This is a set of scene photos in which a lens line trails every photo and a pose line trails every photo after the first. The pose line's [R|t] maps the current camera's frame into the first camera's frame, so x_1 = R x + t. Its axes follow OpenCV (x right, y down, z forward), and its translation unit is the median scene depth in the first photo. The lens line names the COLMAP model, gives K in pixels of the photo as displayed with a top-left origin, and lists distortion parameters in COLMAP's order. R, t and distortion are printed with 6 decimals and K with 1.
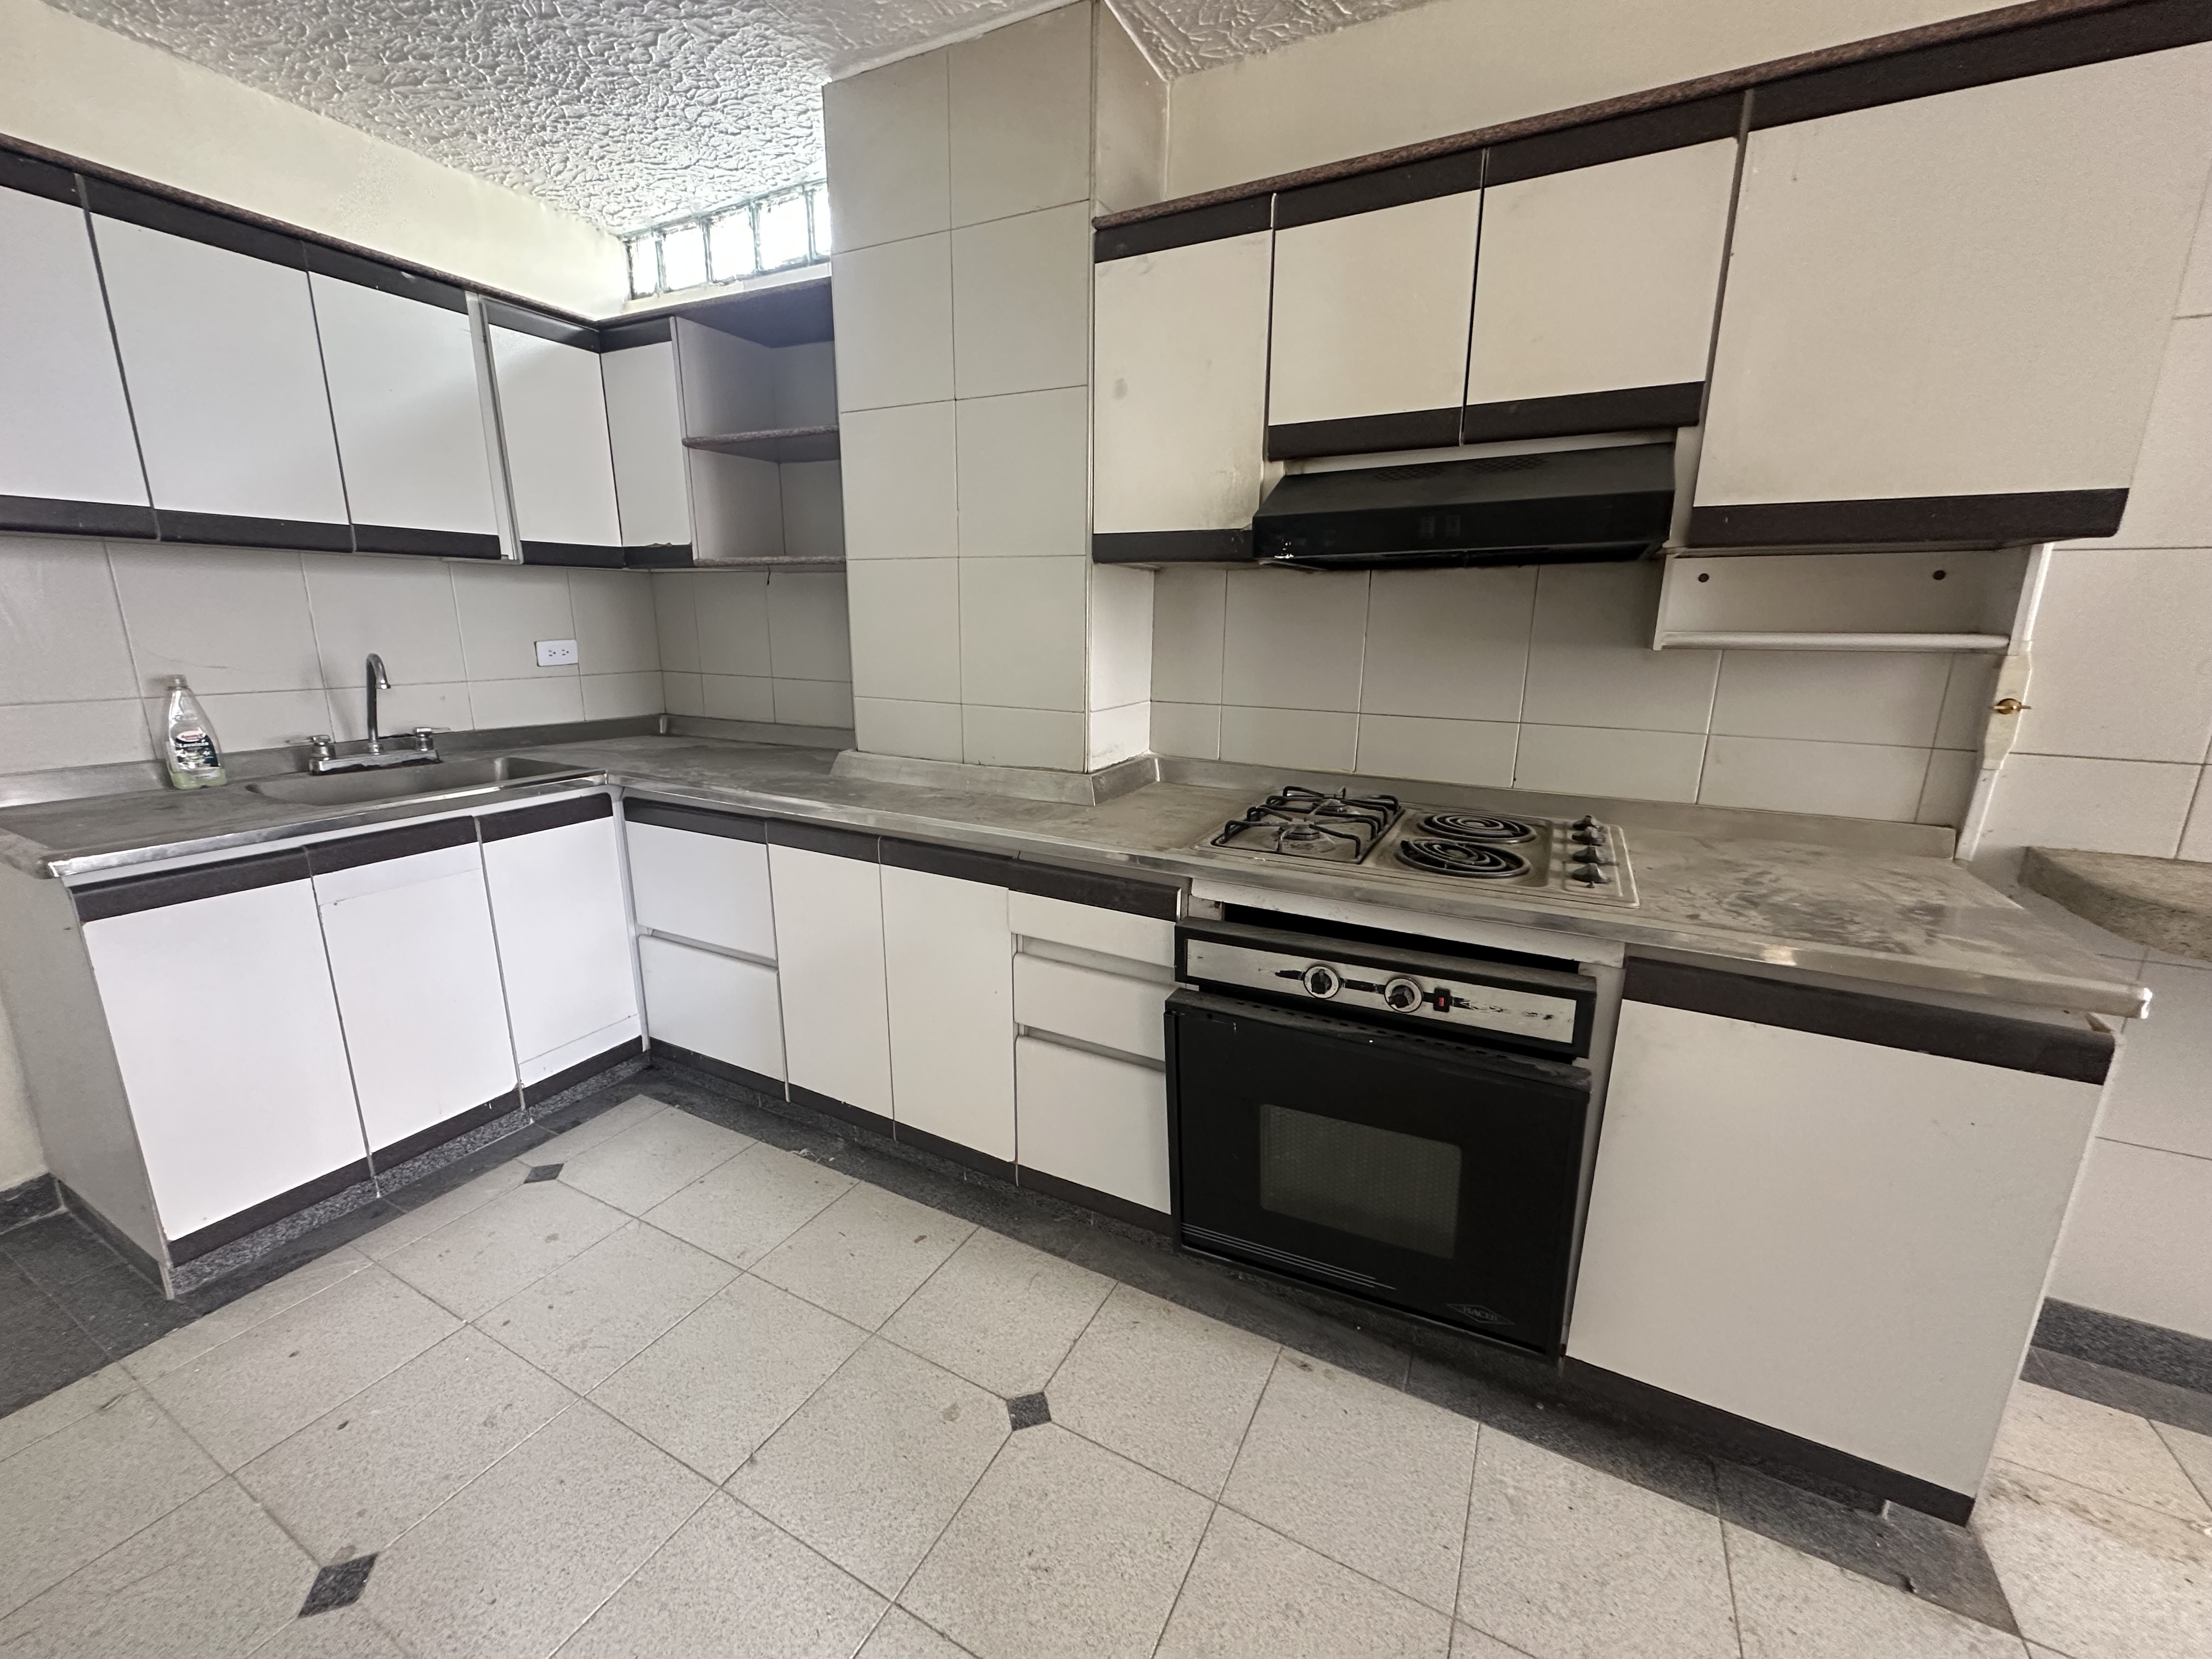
lens RADIAL K [[884.9, 0, 1107.3], [0, 884.9, 827.7], [0, 0, 1]] dist [-0.005848, 0.002422]
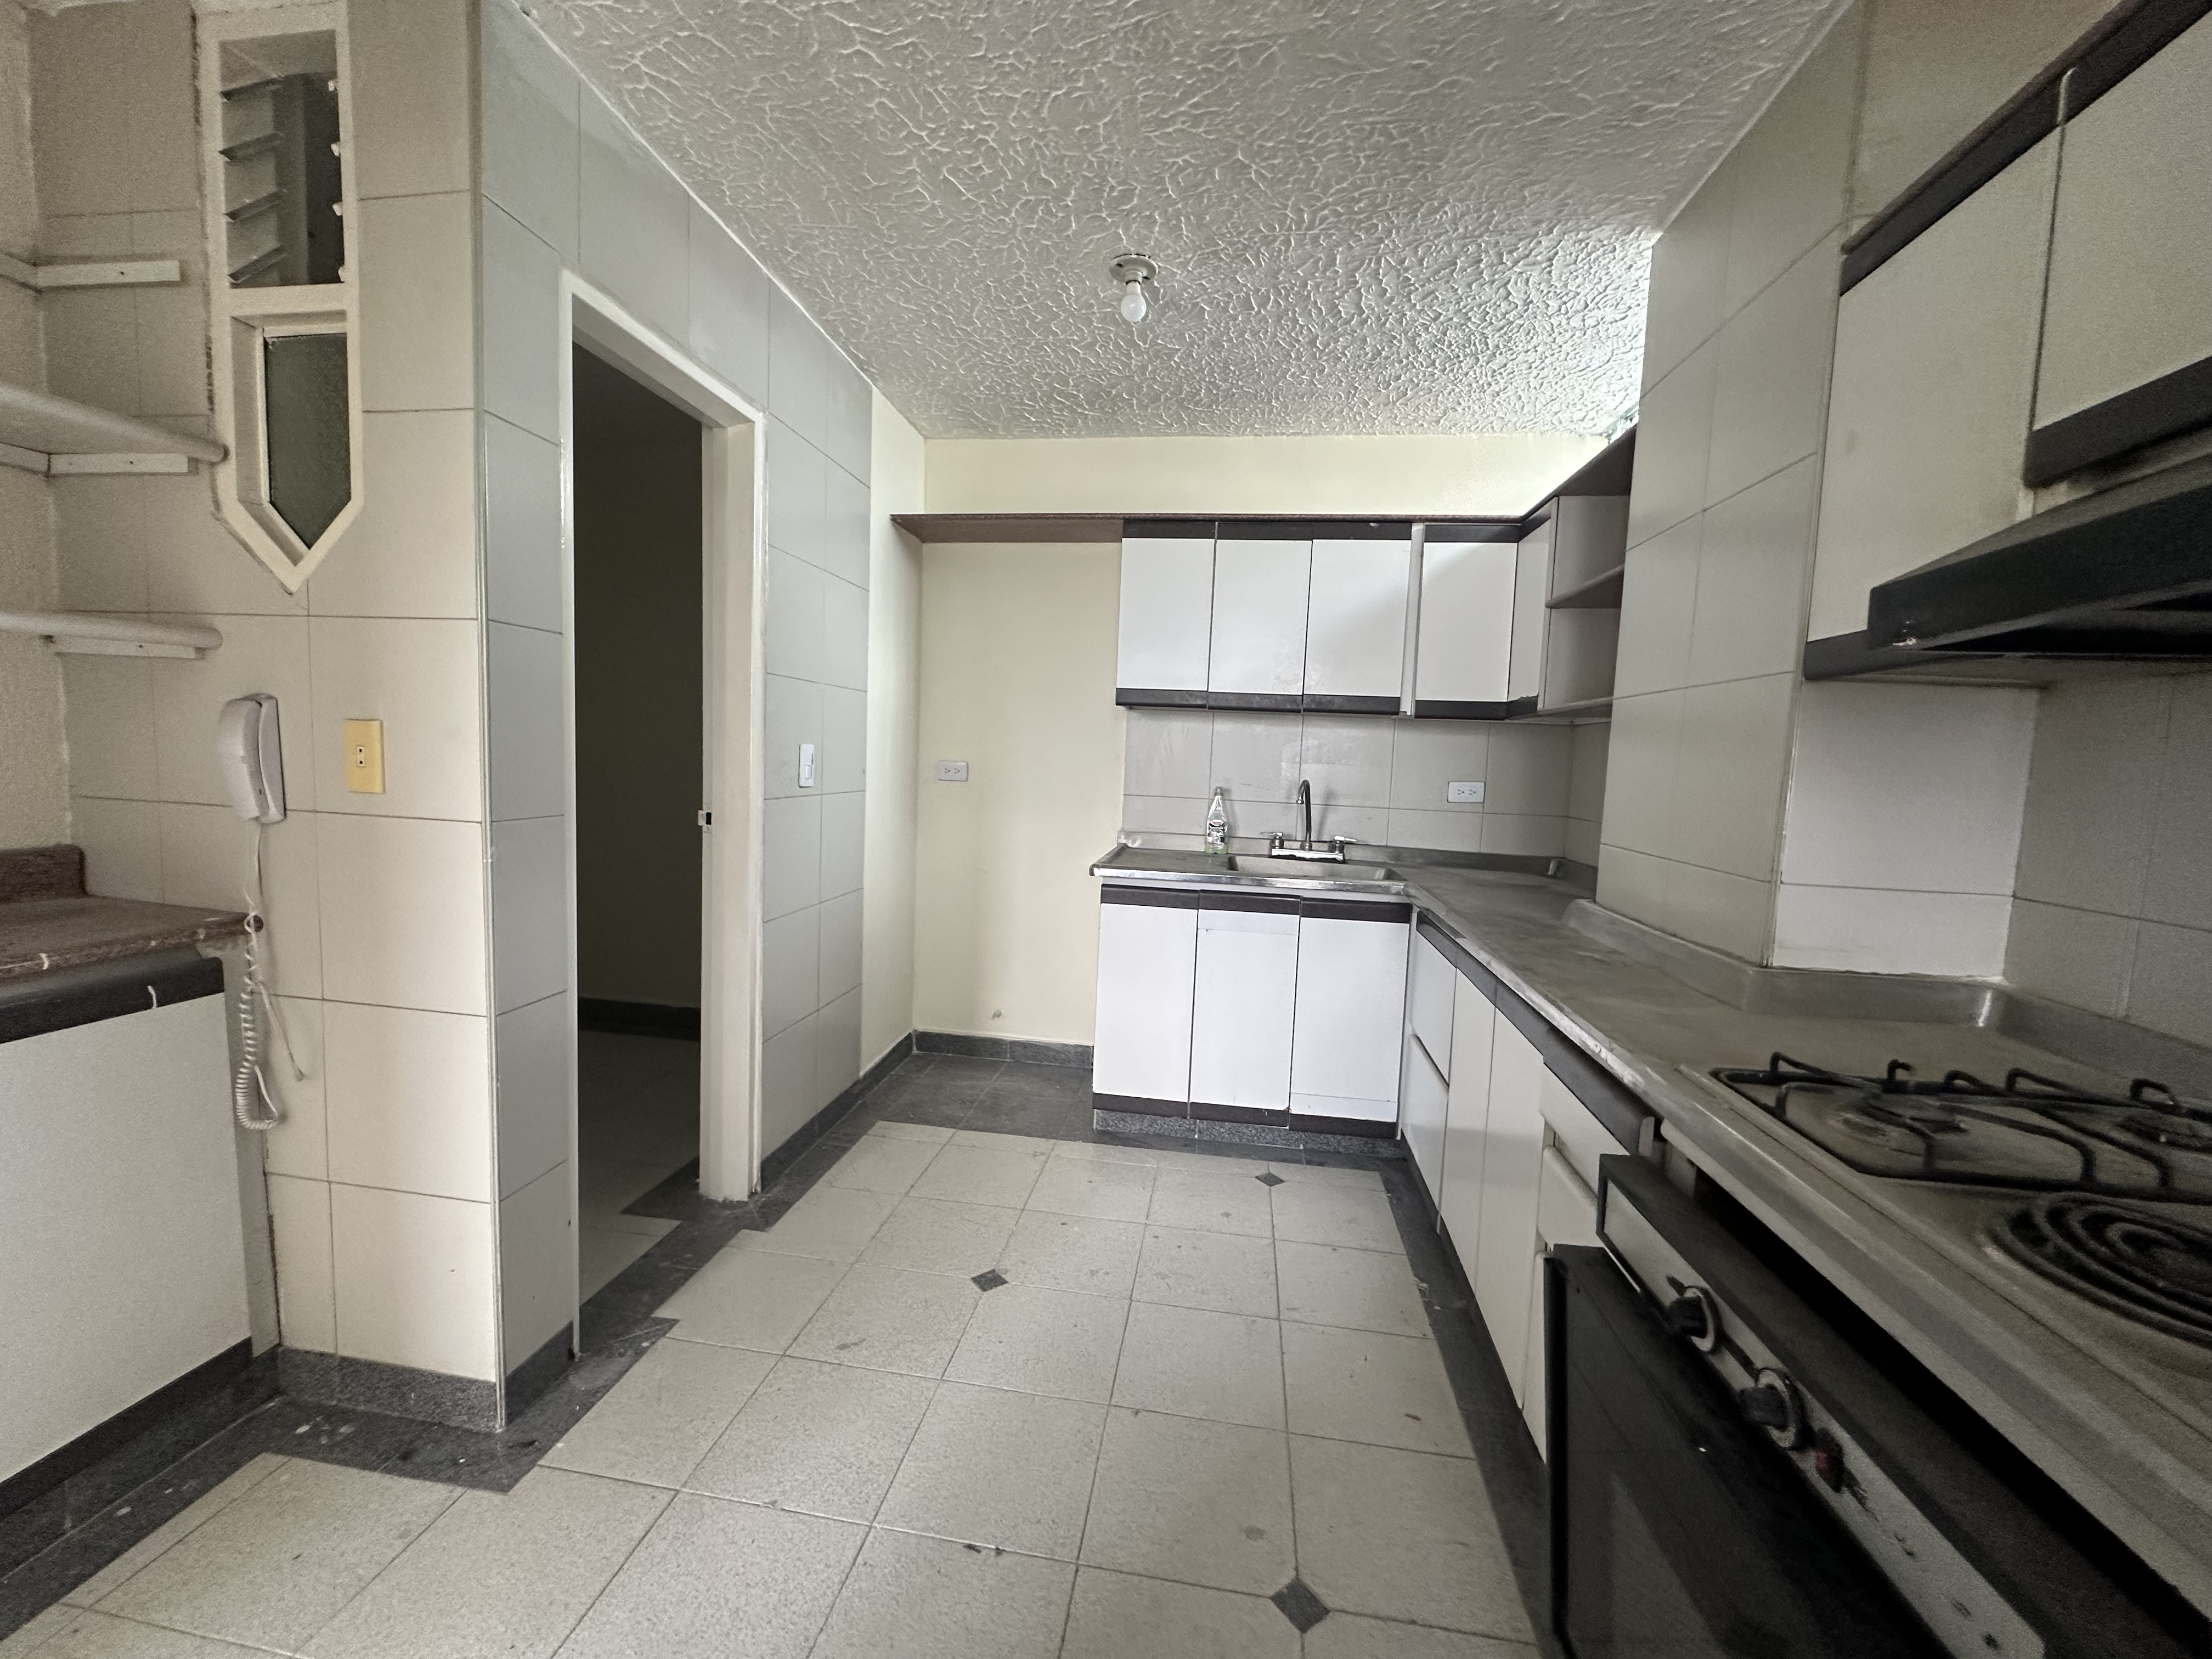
lens RADIAL K [[884.9, 0, 1106.6], [0, 884.9, 827.3], [0, 0, 1]] dist [-0.005848, 0.002422]
pose [[0.321944, 0.077858, -0.943552, 0.470005], [-0.256557, 0.966498, -0.007787, -0.028861], [0.911335, 0.244582, 0.331133, 0.254312]]
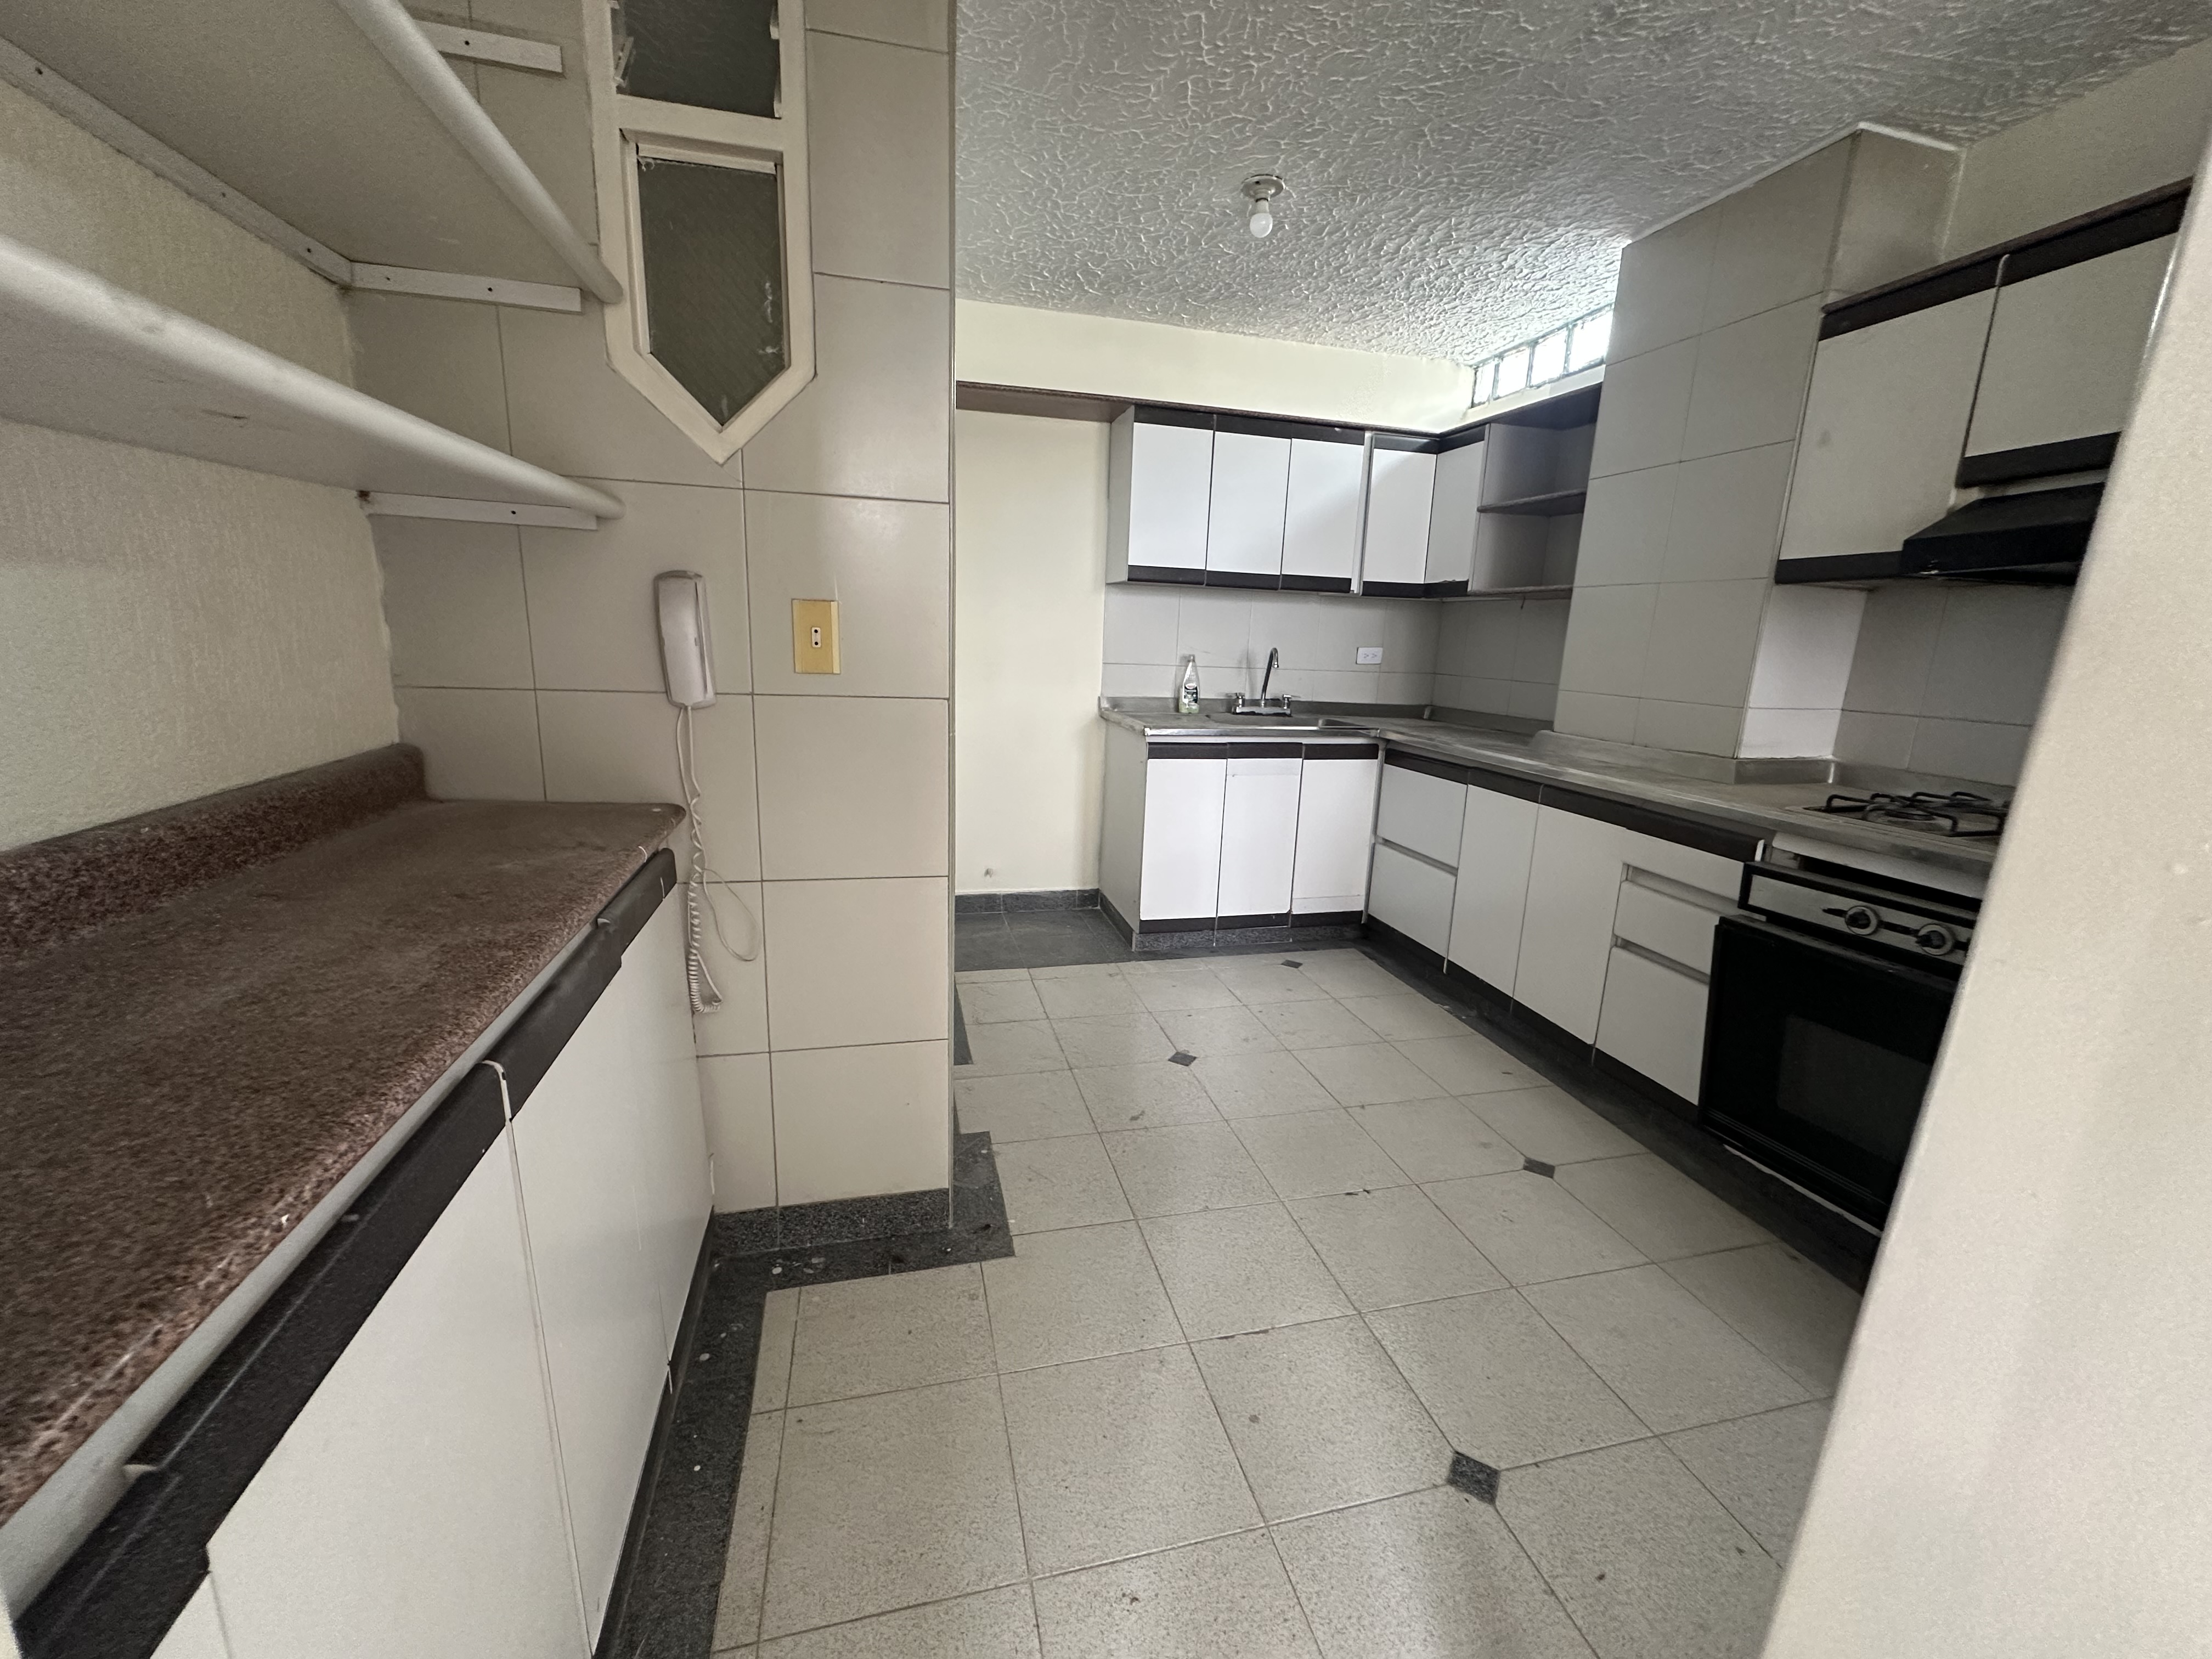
lens RADIAL K [[884.9, 0, 1105.3], [0, 884.9, 828.6], [0, 0, 1]] dist [-0.005848, 0.002422]
pose [[0.663340, 0.171680, -0.728359, 0.297486], [-0.201690, 0.978325, 0.046914, 0.146831], [0.720626, 0.115782, 0.683588, -0.418360]]
